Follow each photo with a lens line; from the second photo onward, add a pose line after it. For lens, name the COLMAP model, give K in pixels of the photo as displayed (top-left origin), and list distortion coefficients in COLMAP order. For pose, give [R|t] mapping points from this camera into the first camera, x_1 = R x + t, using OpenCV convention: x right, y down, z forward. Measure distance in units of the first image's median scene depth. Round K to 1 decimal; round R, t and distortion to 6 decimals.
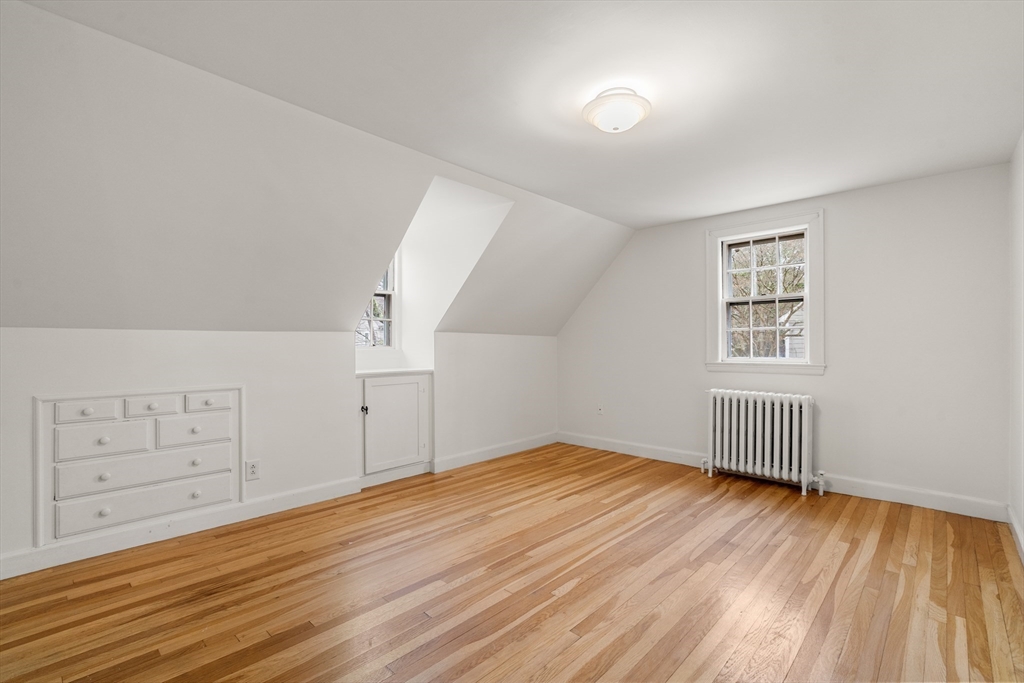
lens RADIAL K [[467.4, 0, 514.6], [0, 467.4, 349.9], [0, 0, 1]] dist [-0.000280, 0.000162]
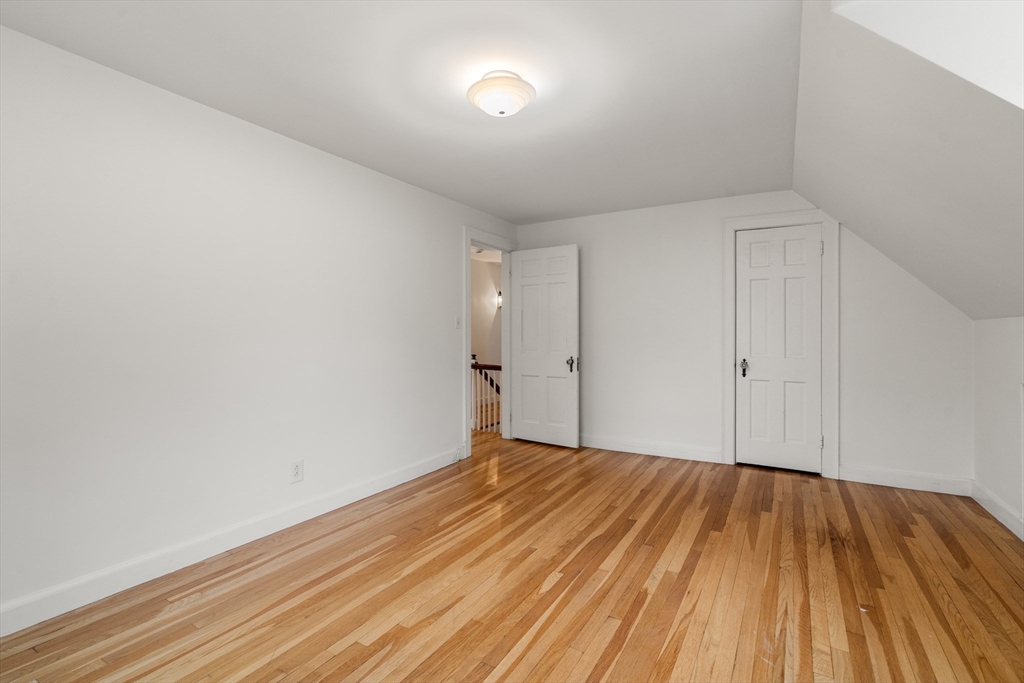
lens RADIAL K [[471.2, 0, 511.7], [0, 471.2, 333.4], [0, 0, 1]] dist [-0.001466, -0.000265]
pose [[-0.978427, 0.000295, -0.206591, 0.388364], [-0.003028, 0.999871, 0.015772, -0.021918], [0.206569, 0.016057, -0.978300, 1.911425]]
